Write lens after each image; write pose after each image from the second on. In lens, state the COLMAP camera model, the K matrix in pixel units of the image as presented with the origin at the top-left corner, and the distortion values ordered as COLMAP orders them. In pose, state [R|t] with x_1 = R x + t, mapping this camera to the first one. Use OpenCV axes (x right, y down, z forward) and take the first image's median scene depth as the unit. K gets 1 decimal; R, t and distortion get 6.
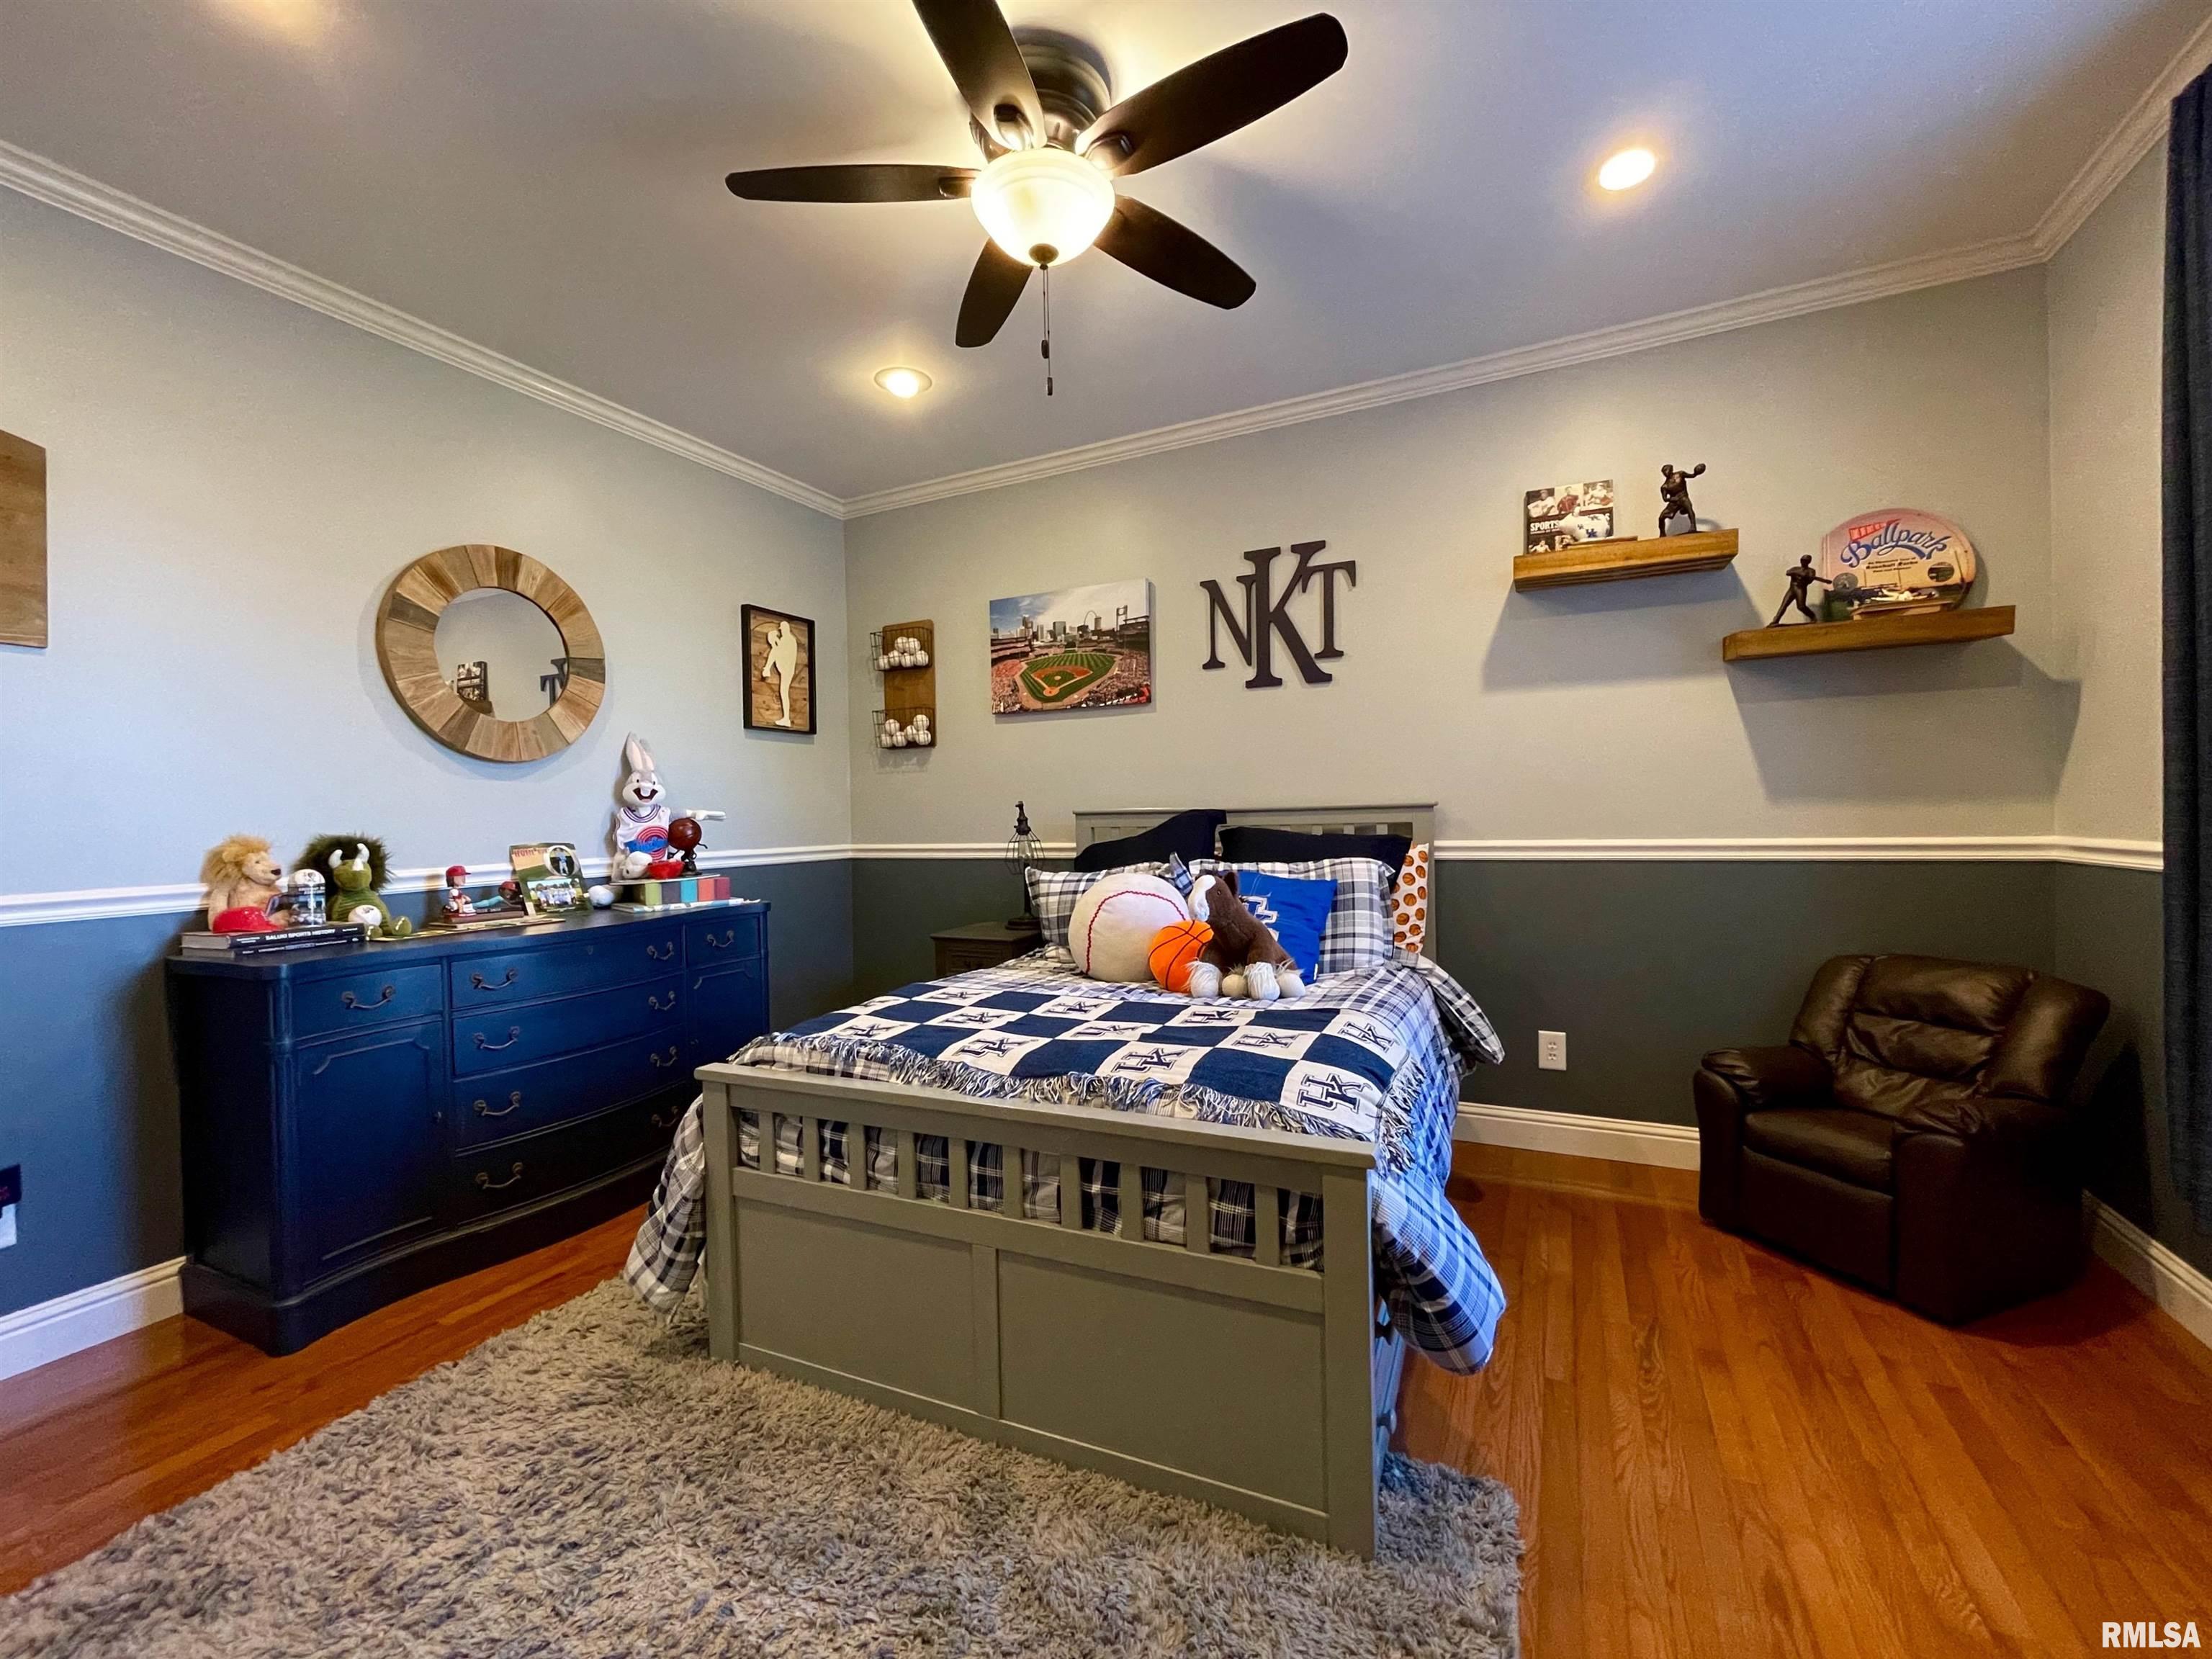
lens RADIAL K [[899.7, 0, 1106.2], [0, 899.7, 824.7], [0, 0, 1]] dist [0.003776, -0.001009]
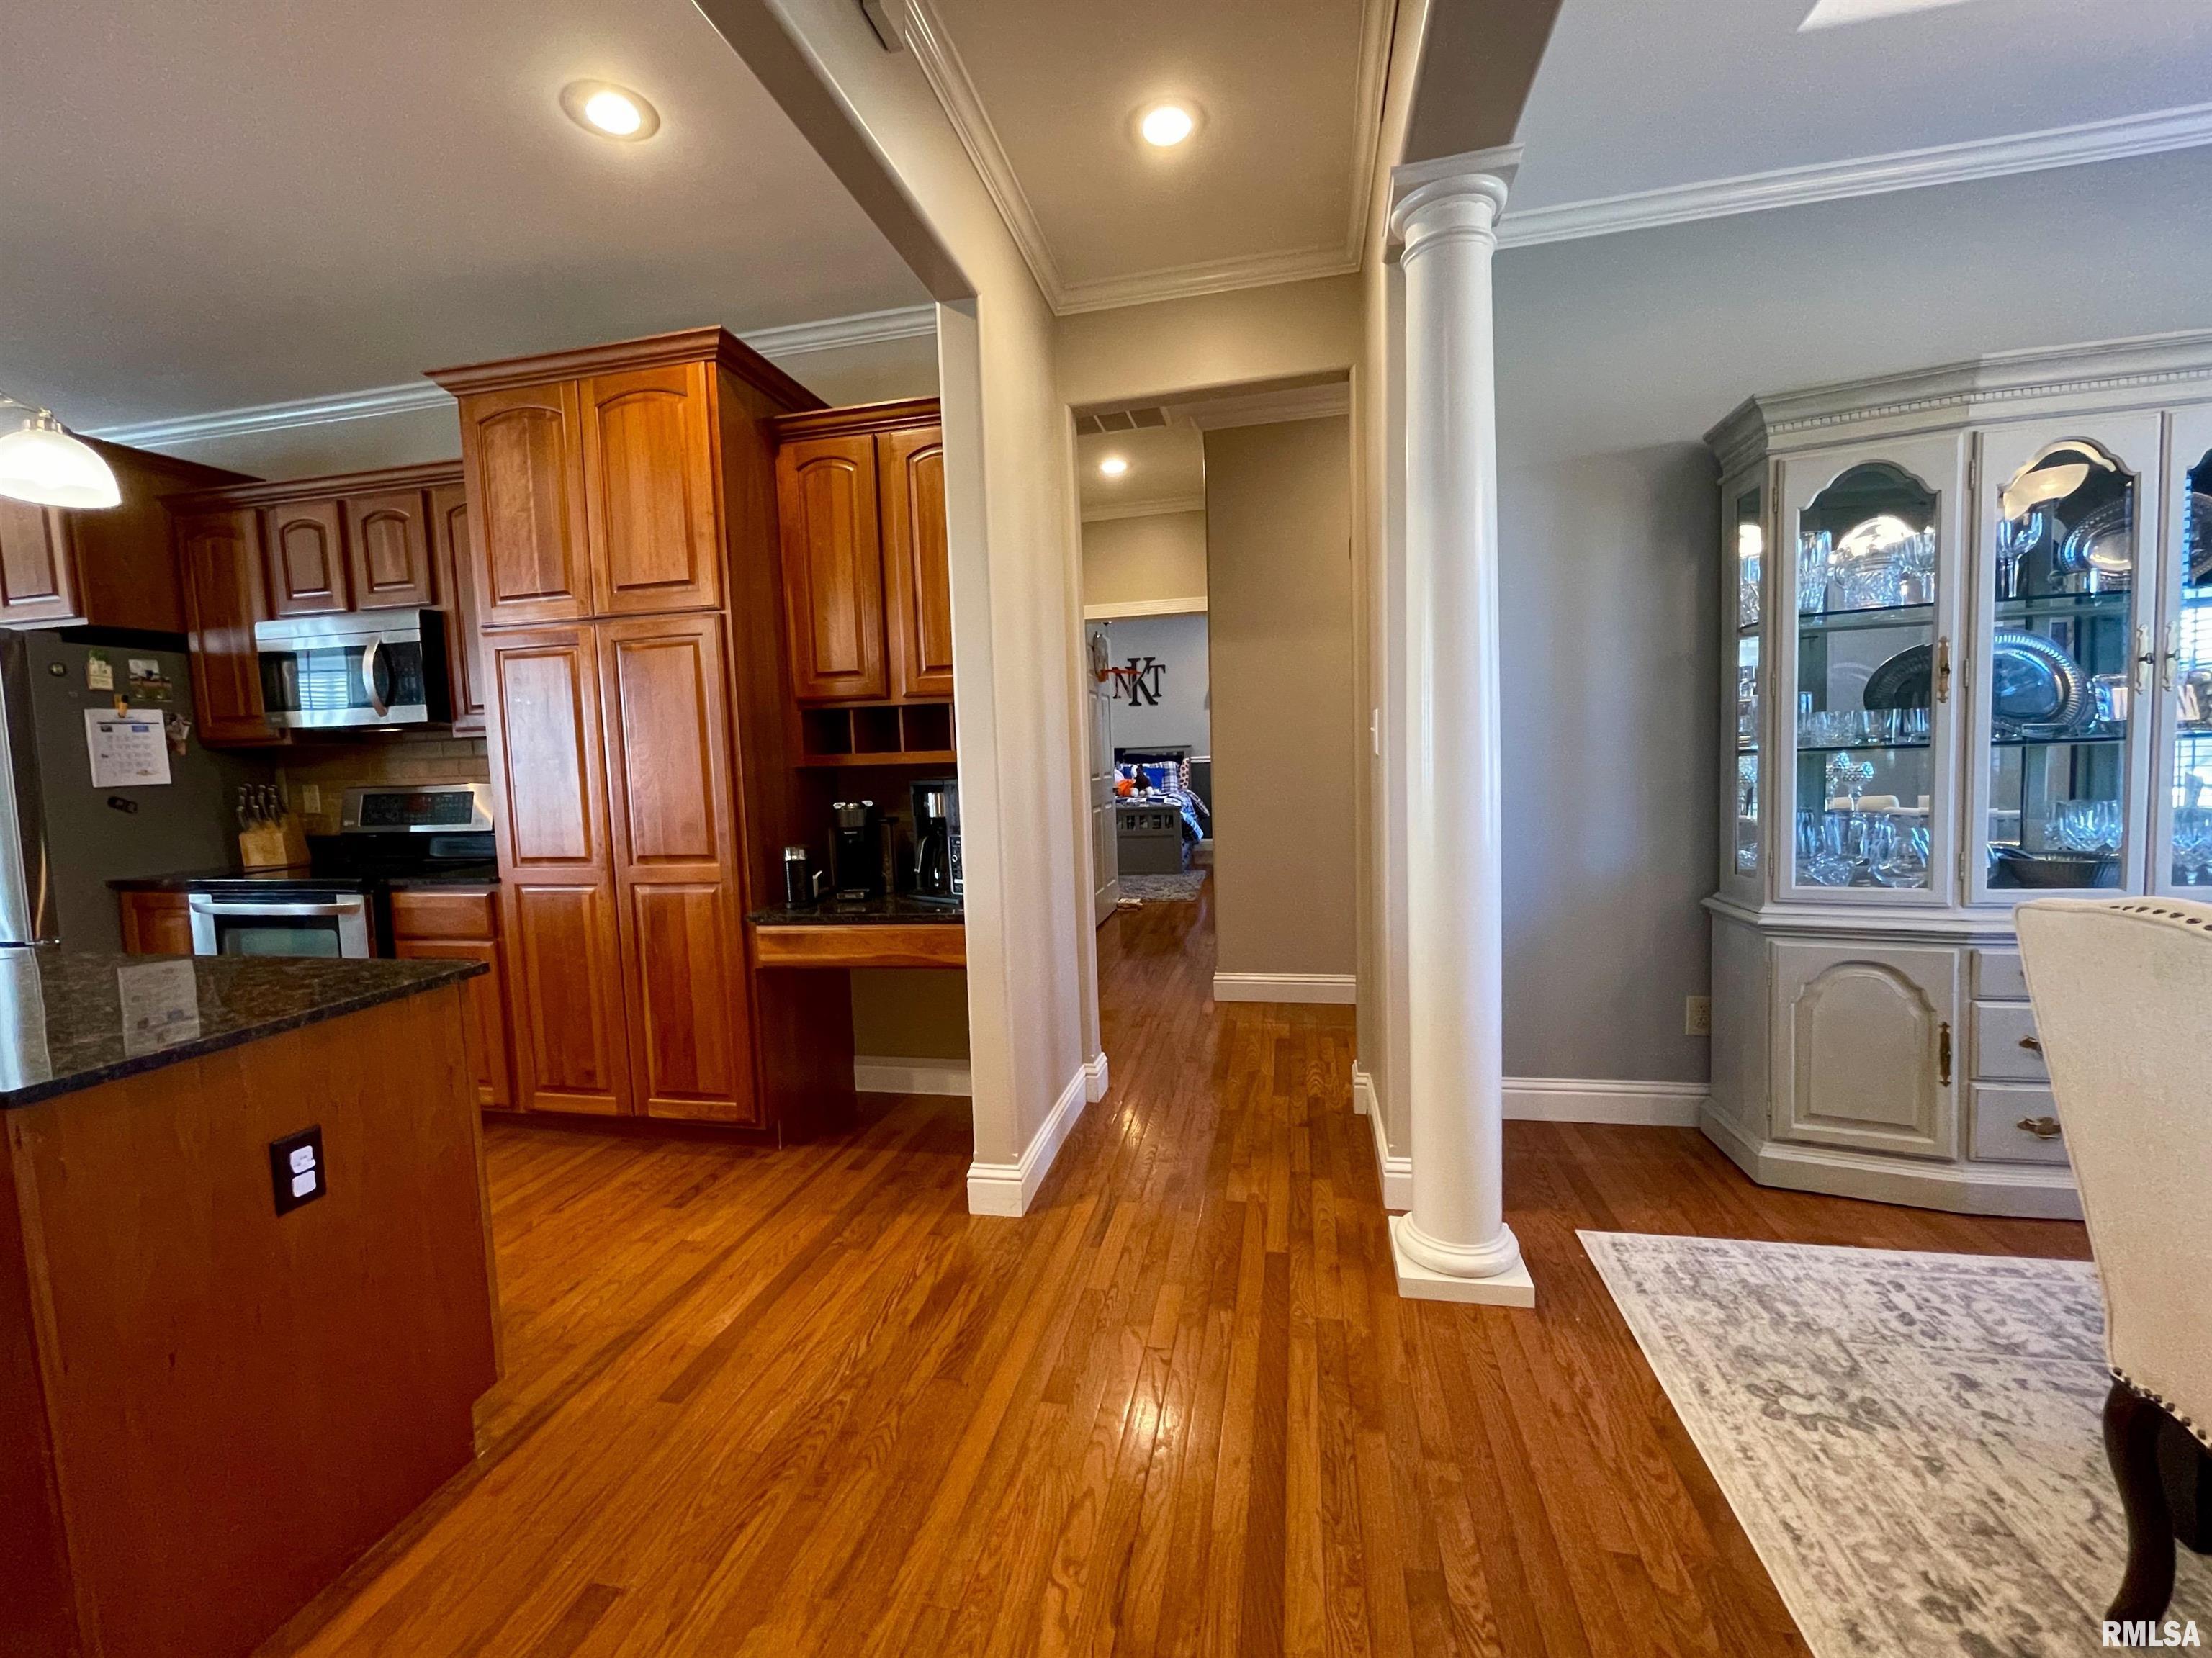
lens RADIAL K [[899.6, 0, 1099.3], [0, 899.6, 820.7], [0, 0, 1]] dist [0.003776, -0.001009]
pose [[0.968369, -0.034486, 0.247128, -0.697798], [0.018095, 0.997501, 0.068294, 0.019845], [-0.248866, -0.061662, 0.966573, -1.888979]]
